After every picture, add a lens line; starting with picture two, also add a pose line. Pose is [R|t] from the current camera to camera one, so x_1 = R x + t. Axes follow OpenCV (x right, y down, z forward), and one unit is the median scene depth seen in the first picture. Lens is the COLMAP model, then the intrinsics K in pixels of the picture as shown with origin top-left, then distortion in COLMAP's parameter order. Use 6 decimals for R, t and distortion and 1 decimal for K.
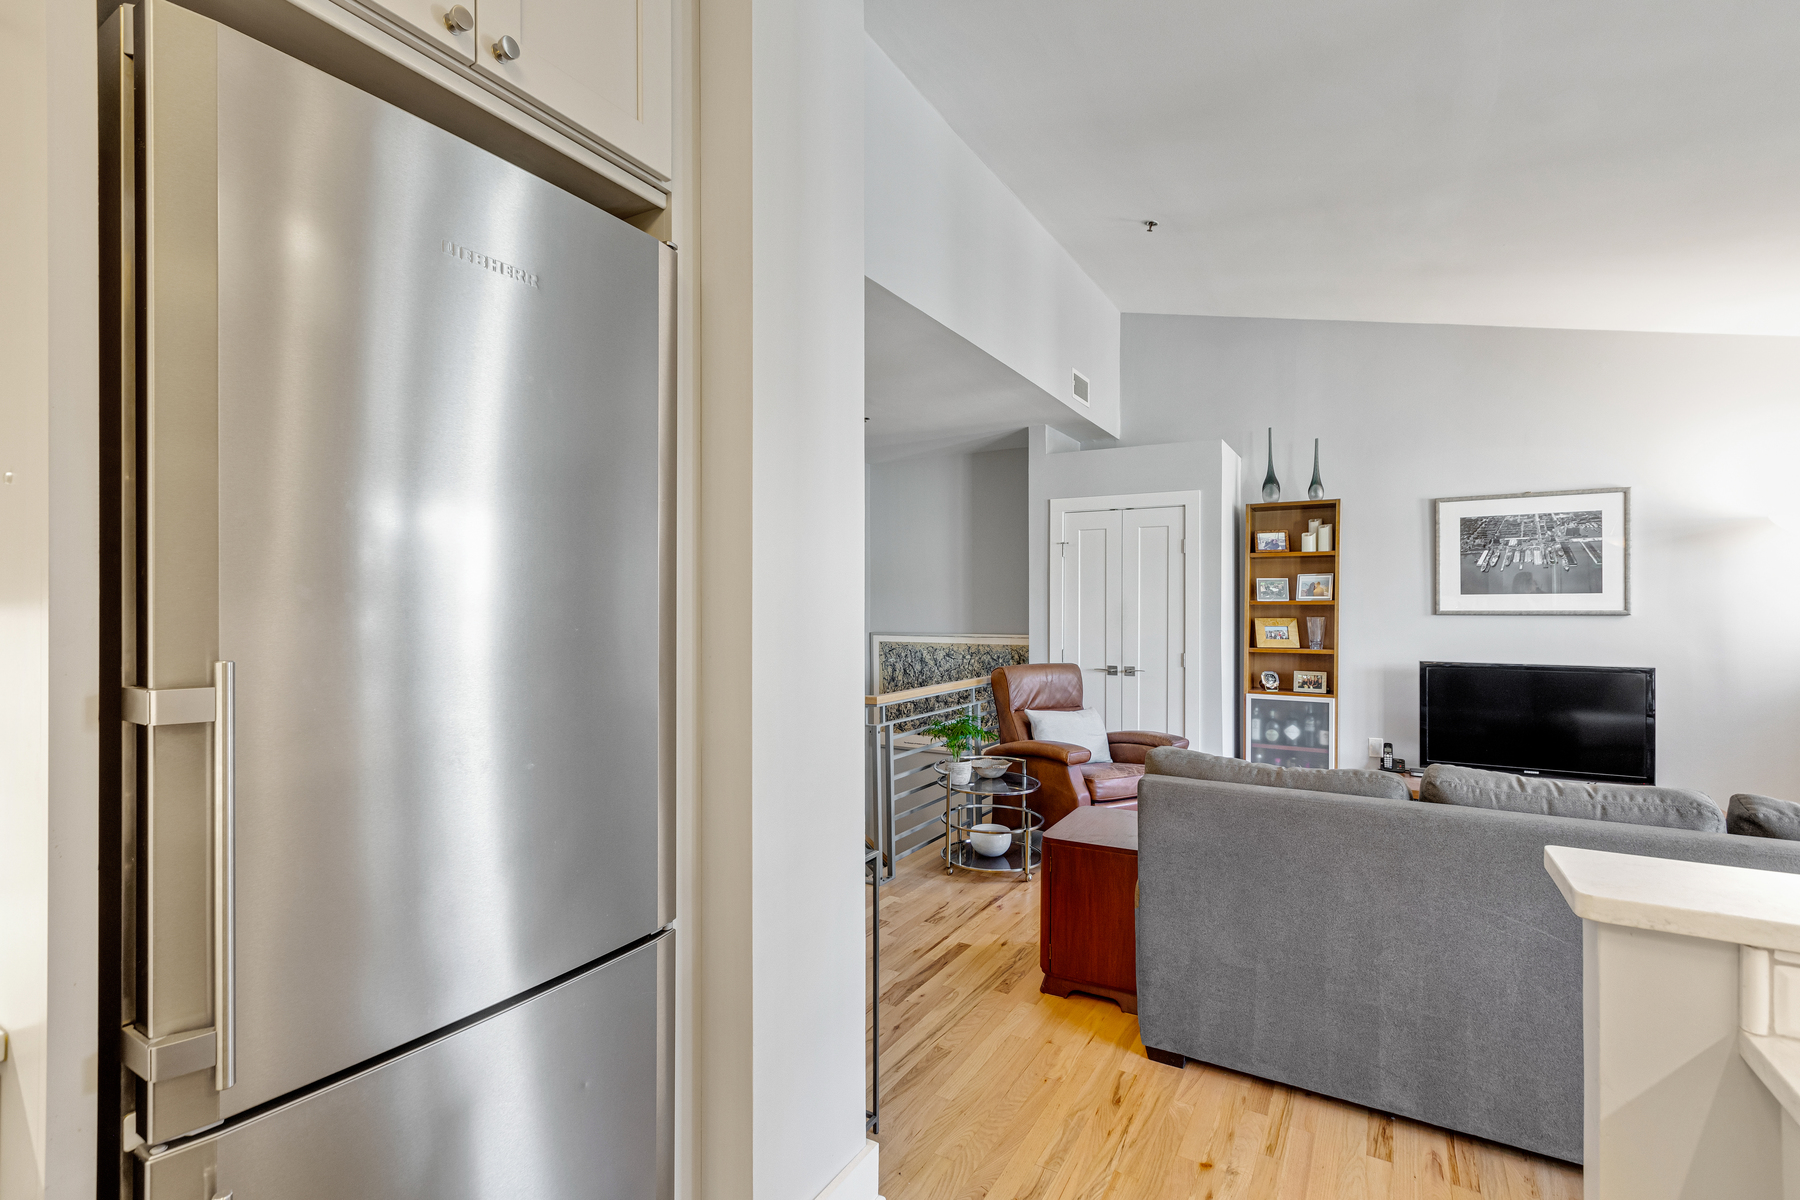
lens RADIAL K [[822.4, 0, 900.3], [0, 822.4, 608.8], [0, 0, 1]] dist [0.015880, -0.007108]
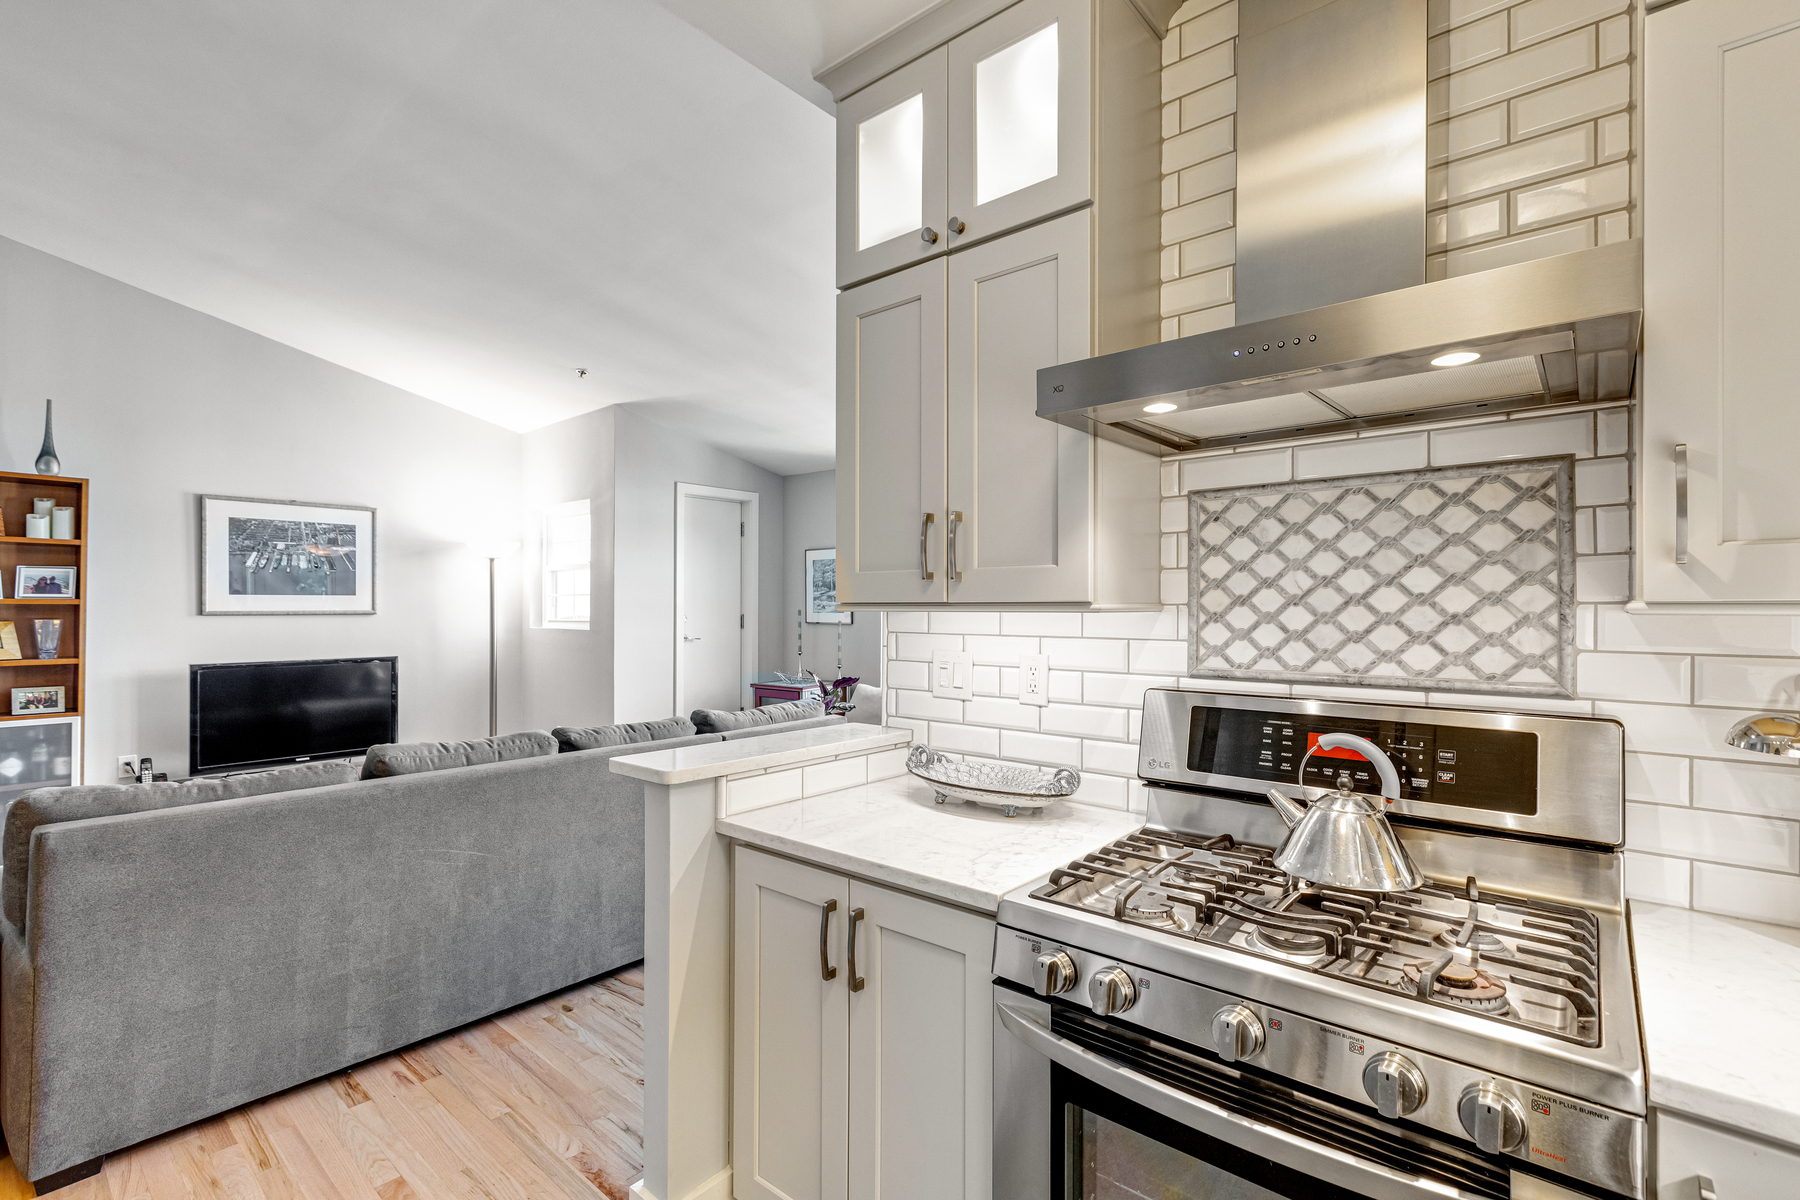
lens RADIAL K [[819.9, 0, 898.1], [0, 819.9, 603.5], [0, 0, 1]] dist [0.004048, -0.000663]
pose [[0.175607, 0.004588, 0.984450, -0.151627], [0.000366, 0.999989, -0.004726, -0.001565], [-0.984460, 0.001190, 0.175603, 0.036362]]
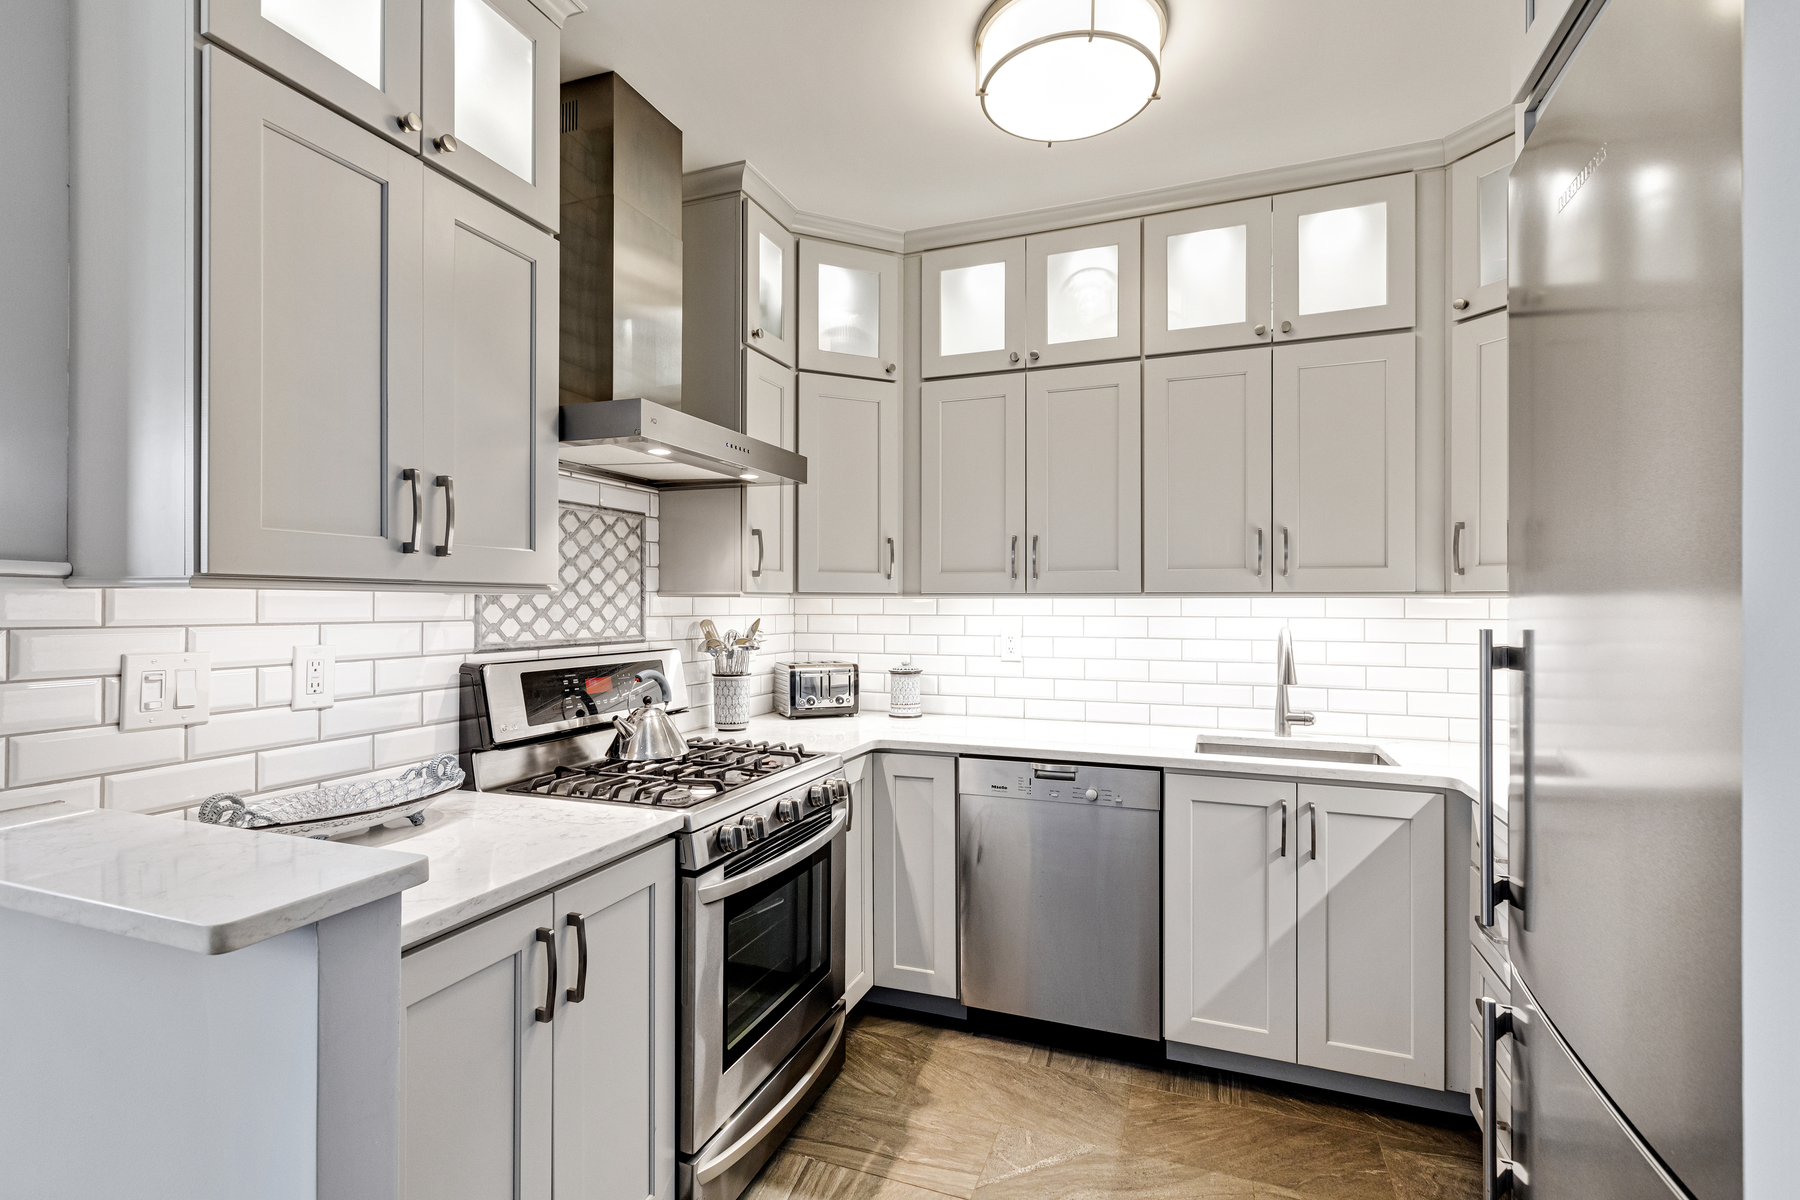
lens RADIAL K [[819.9, 0, 898.1], [0, 819.9, 603.5], [0, 0, 1]] dist [0.004048, -0.000663]
pose [[-0.987094, -0.004852, -0.160070, 0.067558], [-0.005078, 0.999987, 0.001003, 0.003028], [0.160063, 0.001803, -0.987105, 0.378273]]
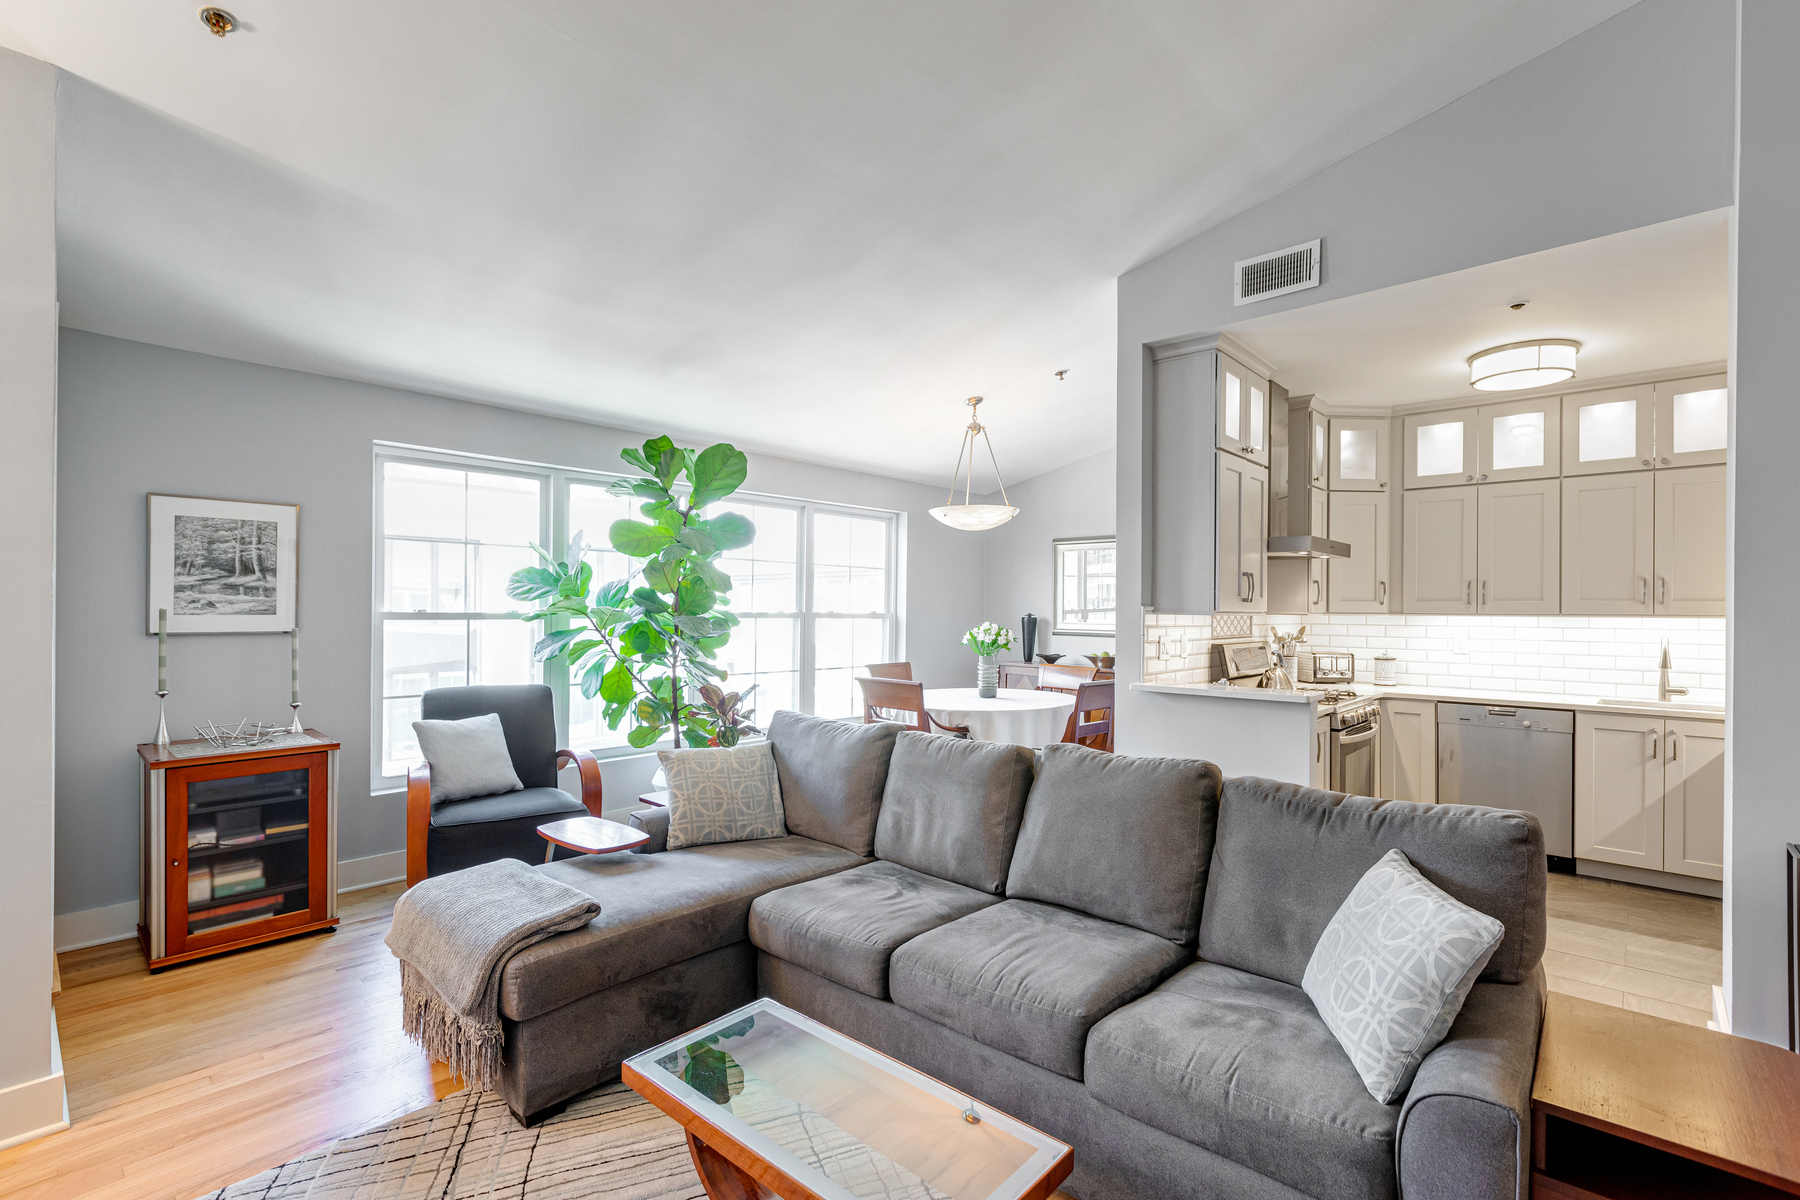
lens RADIAL K [[822.4, 0, 900.3], [0, 822.4, 608.8], [0, 0, 1]] dist [0.015880, -0.007108]
pose [[-0.978760, -0.009511, 0.204789, 0.345133], [-0.009044, 0.999954, 0.003213, -0.006002], [-0.204810, 0.001293, -0.978801, 0.910287]]
